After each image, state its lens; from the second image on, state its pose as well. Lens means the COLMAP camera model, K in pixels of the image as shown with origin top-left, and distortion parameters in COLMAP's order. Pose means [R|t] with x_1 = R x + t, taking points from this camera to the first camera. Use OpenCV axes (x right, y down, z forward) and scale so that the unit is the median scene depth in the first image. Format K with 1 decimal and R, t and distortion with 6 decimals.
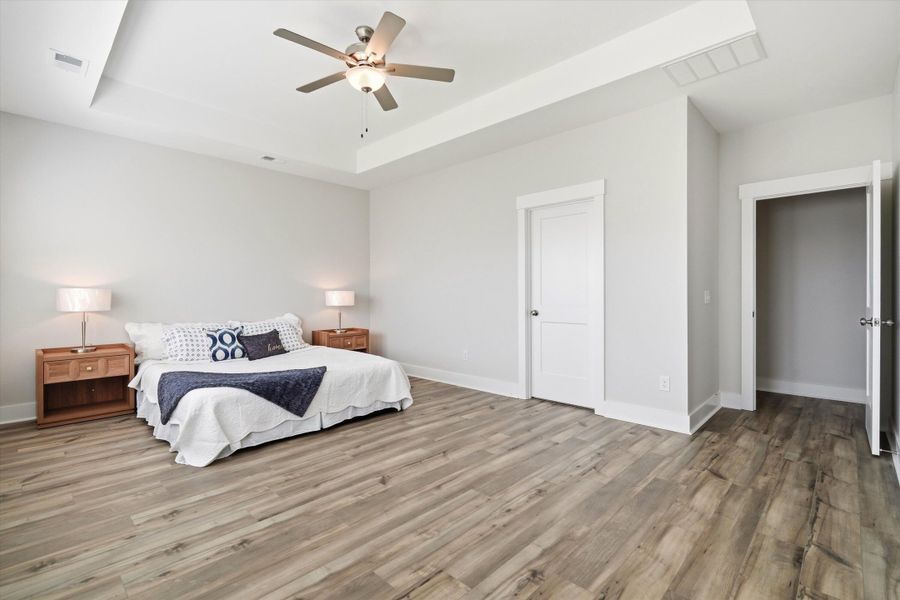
lens RADIAL K [[411.1, 0, 451.0], [0, 411.1, 299.1], [0, 0, 1]] dist [0.005766, -0.000514]
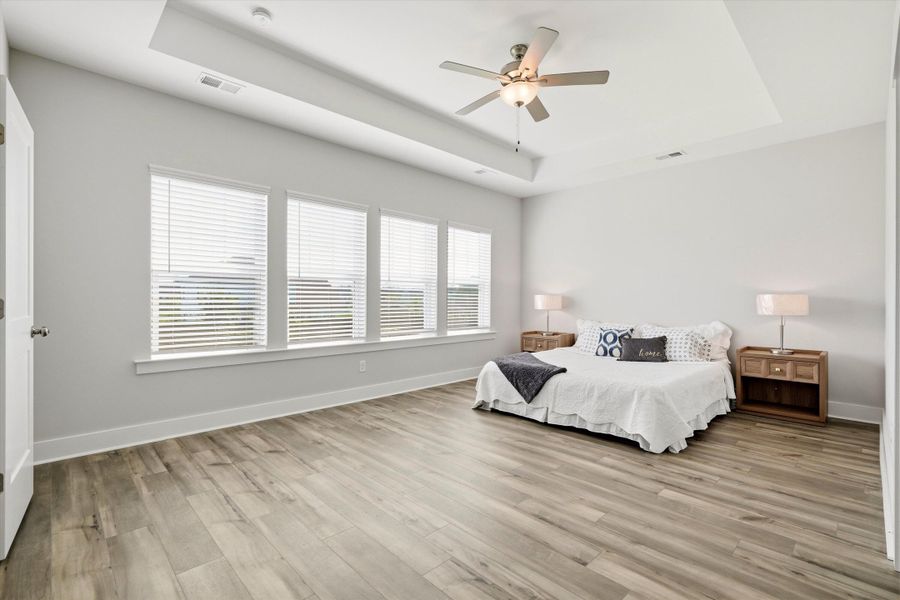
lens RADIAL K [[411.1, 0, 452.0], [0, 411.1, 302.4], [0, 0, 1]] dist [0.005766, -0.000514]
pose [[-0.032720, 0.009779, -0.999417, 0.713028], [-0.014197, 0.999847, 0.010248, -0.008202], [0.999364, 0.014524, -0.032576, 0.721793]]
